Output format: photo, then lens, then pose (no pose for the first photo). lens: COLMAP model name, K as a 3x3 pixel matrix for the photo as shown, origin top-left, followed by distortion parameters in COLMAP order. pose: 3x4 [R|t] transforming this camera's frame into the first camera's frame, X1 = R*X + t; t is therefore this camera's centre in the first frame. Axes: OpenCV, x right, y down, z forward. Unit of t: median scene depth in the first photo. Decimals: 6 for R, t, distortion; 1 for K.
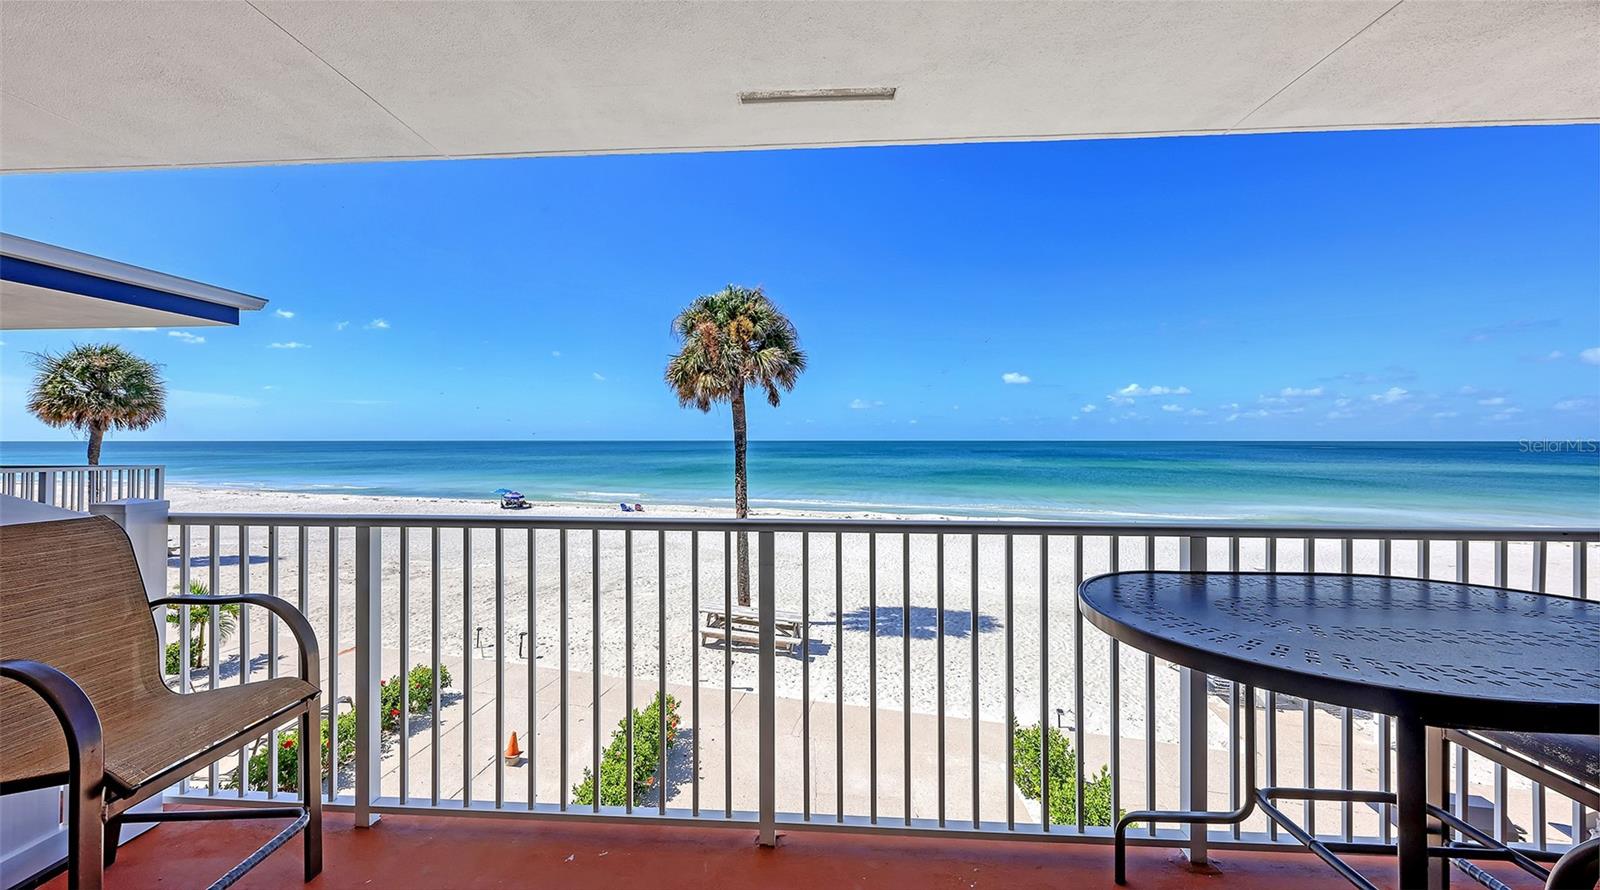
lens RADIAL K [[561.9, 0, 773.1], [0, 561.9, 431.2], [0, 0, 1]] dist [0.005516, 0.000588]
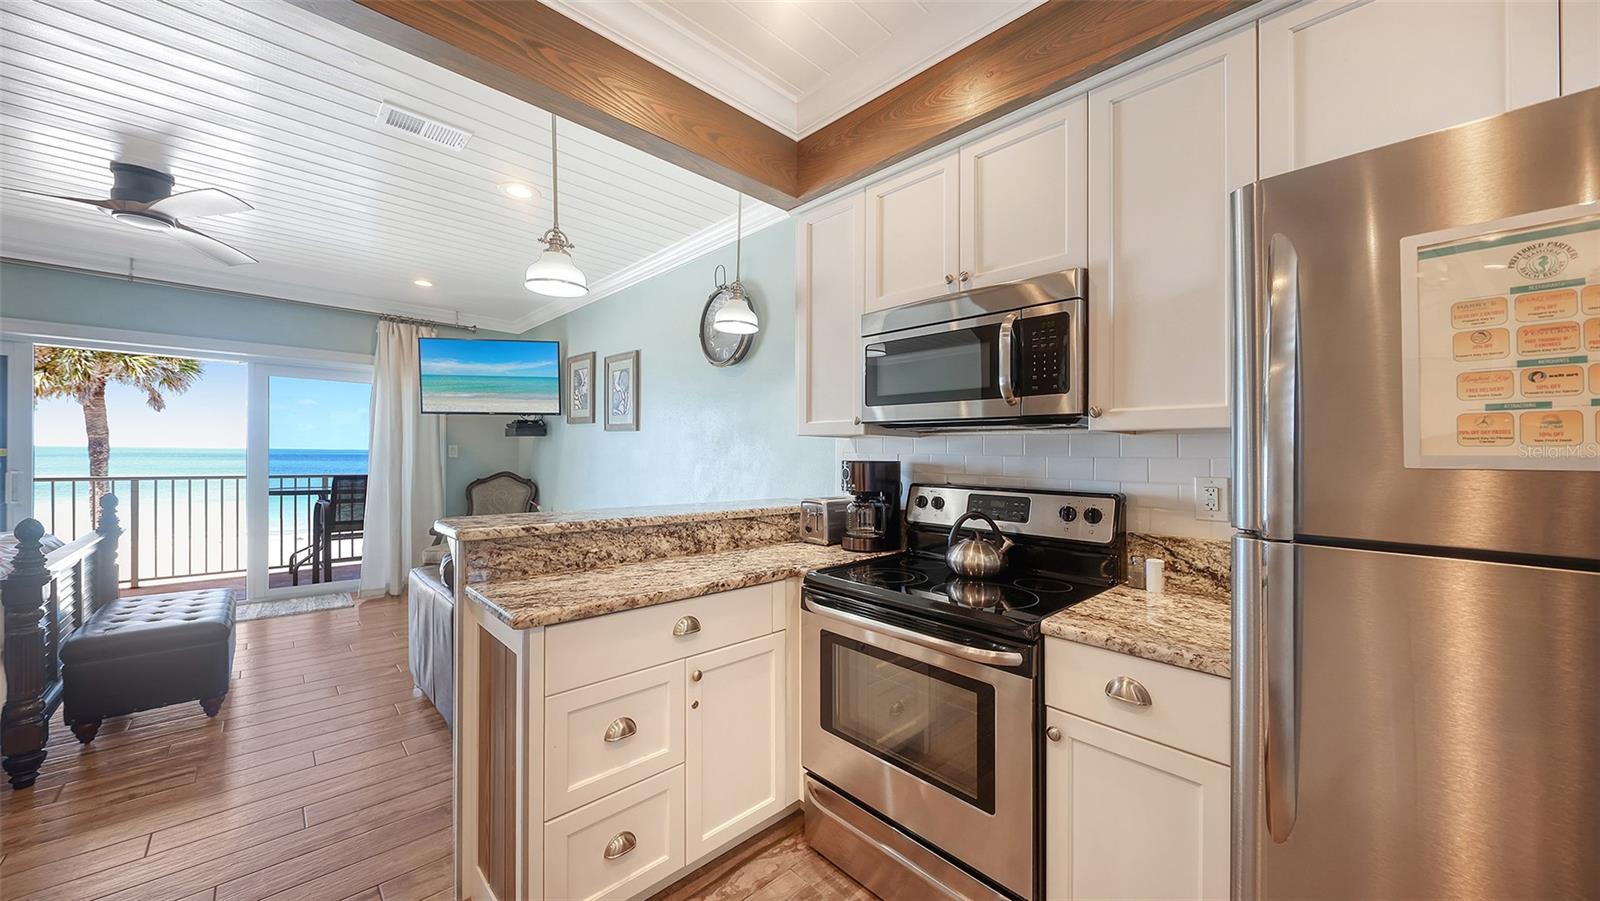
lens RADIAL K [[558.5, 0, 808.7], [0, 558.5, 450.2], [0, 0, 1]] dist [0.003161, -0.001261]
pose [[0.654518, 0.011856, 0.755953, 0.010645], [-0.022975, 0.999727, 0.004212, -0.009201], [-0.755697, -0.020125, 0.654612, -0.474996]]
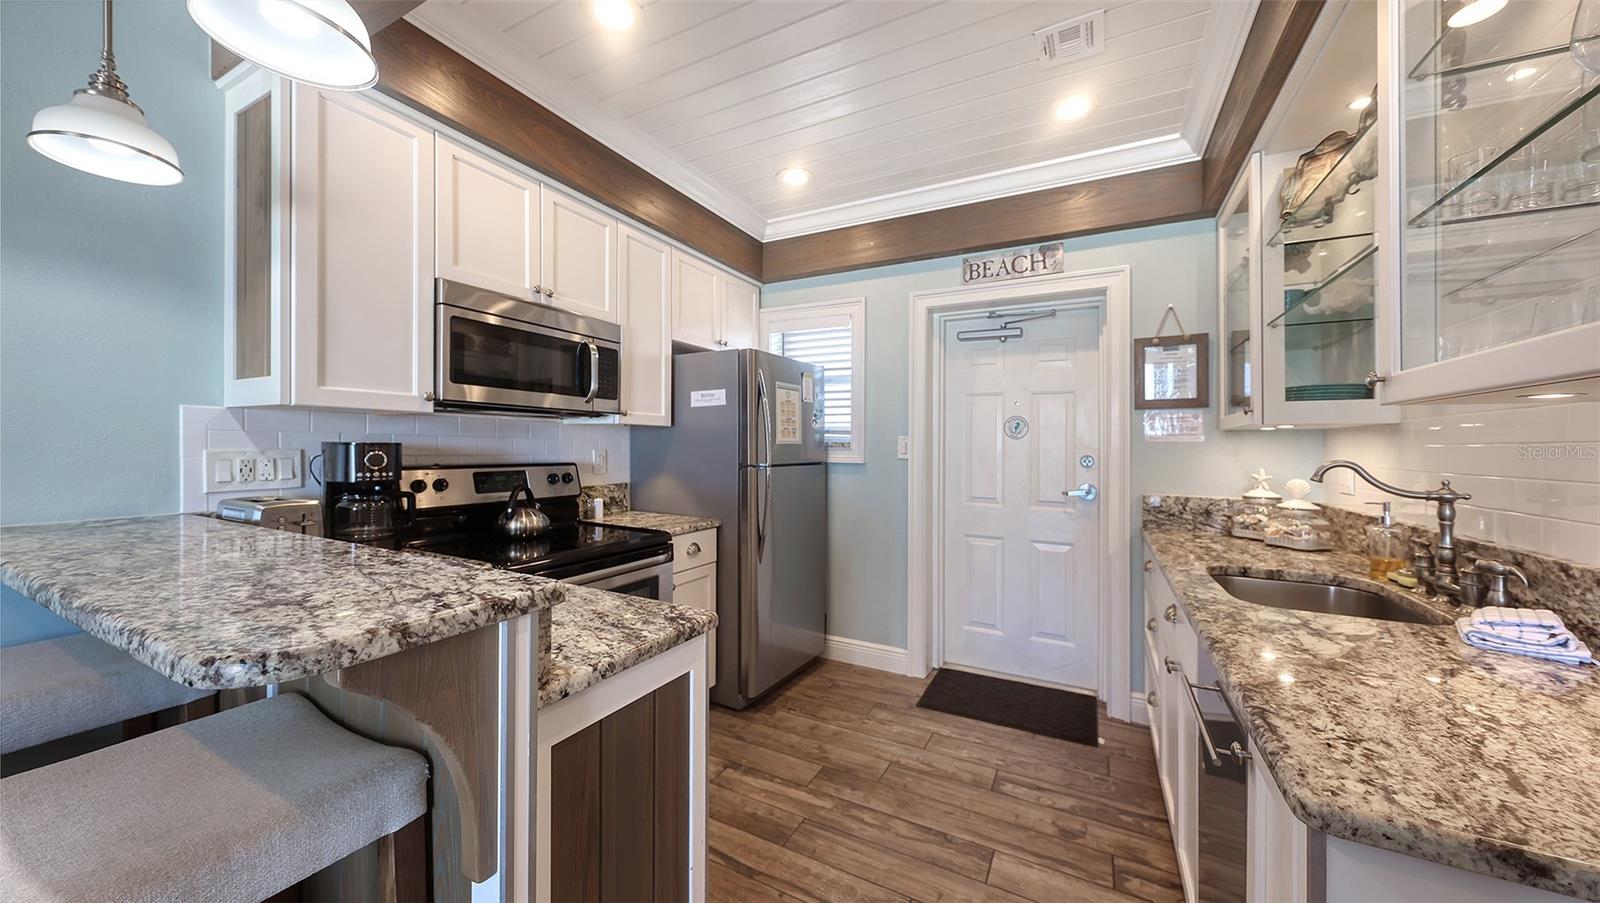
lens RADIAL K [[558.5, 0, 795.6], [0, 558.5, 422.1], [0, 0, 1]] dist [0.003161, -0.001261]
pose [[-0.914861, 0.001547, 0.403766, 0.002012], [-0.021992, 0.998317, -0.053655, -0.005779], [-0.403170, -0.057966, -0.913288, -0.301029]]
